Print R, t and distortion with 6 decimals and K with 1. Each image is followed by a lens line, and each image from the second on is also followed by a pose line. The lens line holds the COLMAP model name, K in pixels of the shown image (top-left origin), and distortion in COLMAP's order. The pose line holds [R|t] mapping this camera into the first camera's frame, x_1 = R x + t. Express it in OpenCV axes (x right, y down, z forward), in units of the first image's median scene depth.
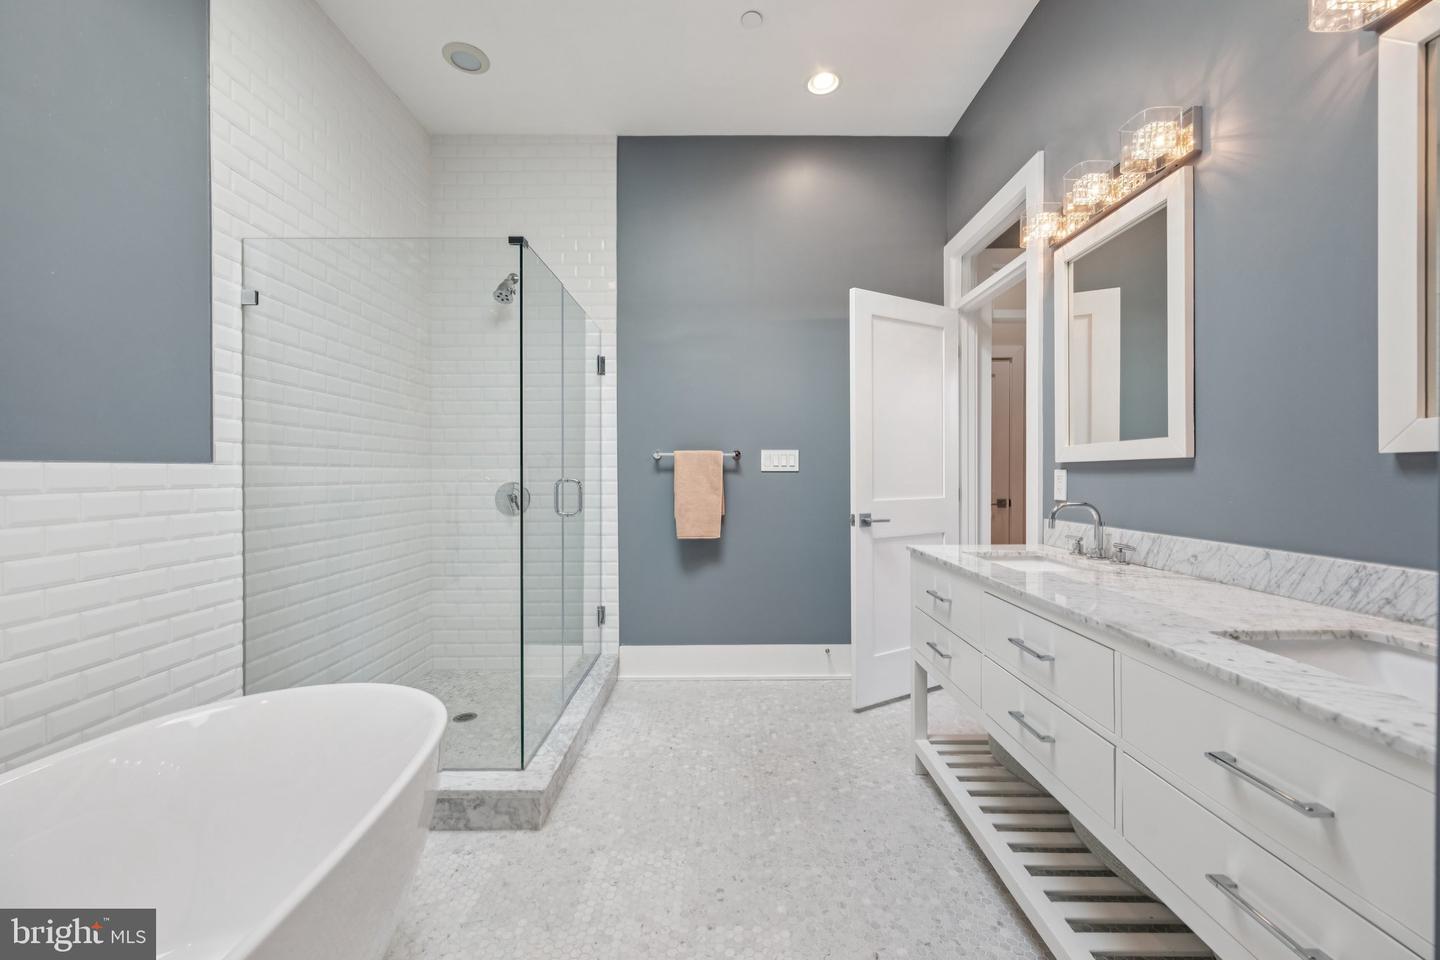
lens RADIAL K [[563.3, 0, 723.9], [0, 563.3, 475.1], [0, 0, 1]] dist [-0.001171, -0.000077]
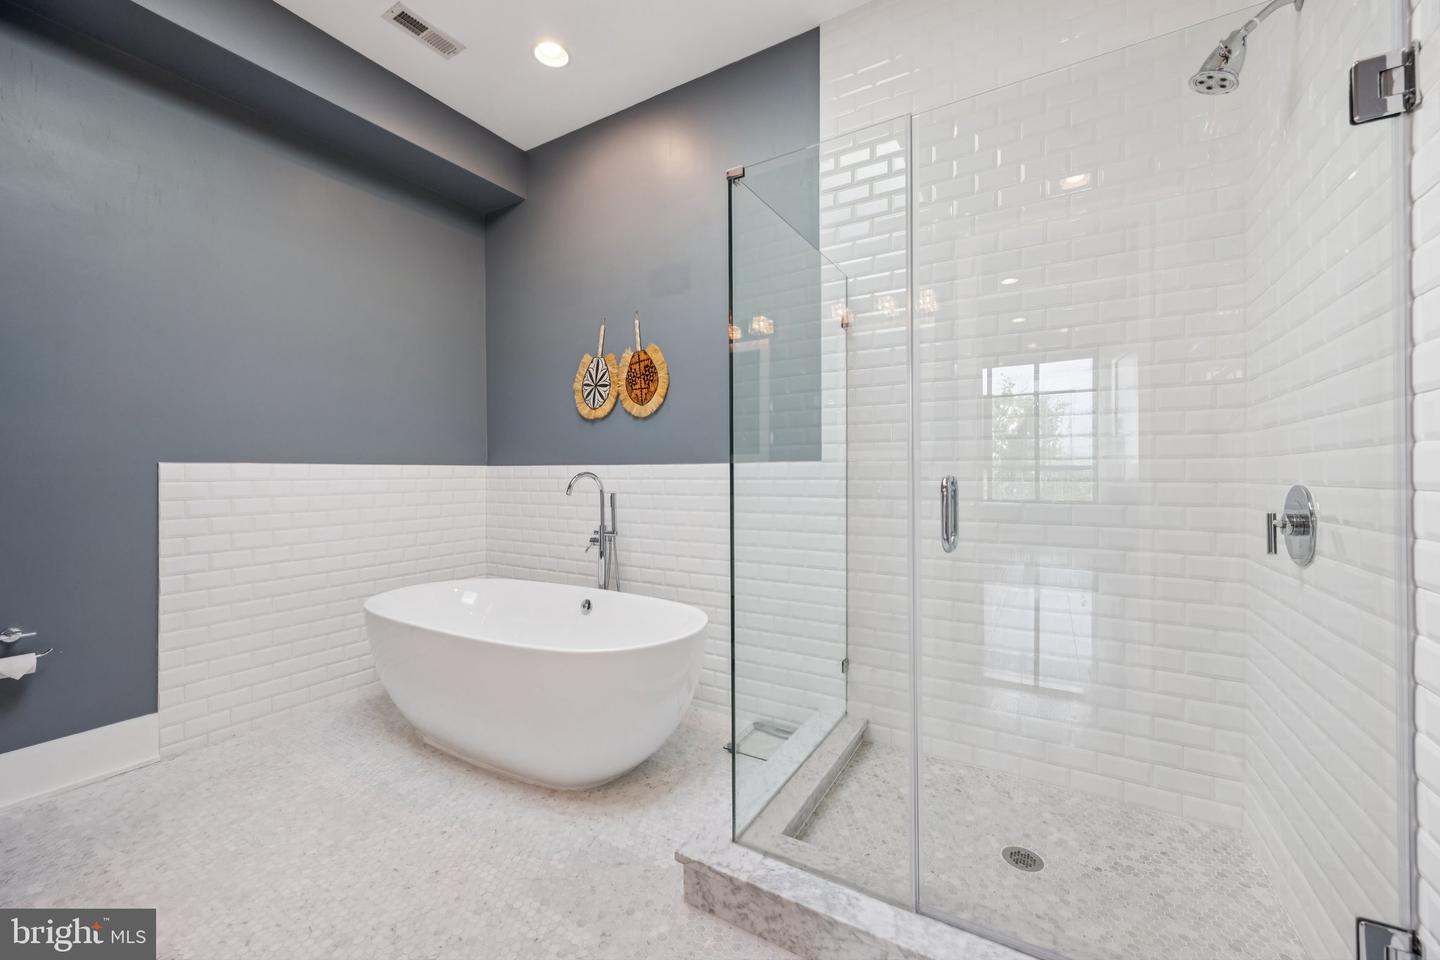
lens RADIAL K [[563.3, 0, 723.9], [0, 563.3, 475.1], [0, 0, 1]] dist [-0.001171, -0.000077]
pose [[-0.515982, 0.008808, -0.856554, 0.294423], [0.000371, 0.999949, 0.010060, -0.001427], [0.856599, 0.004873, -0.515959, 1.257337]]
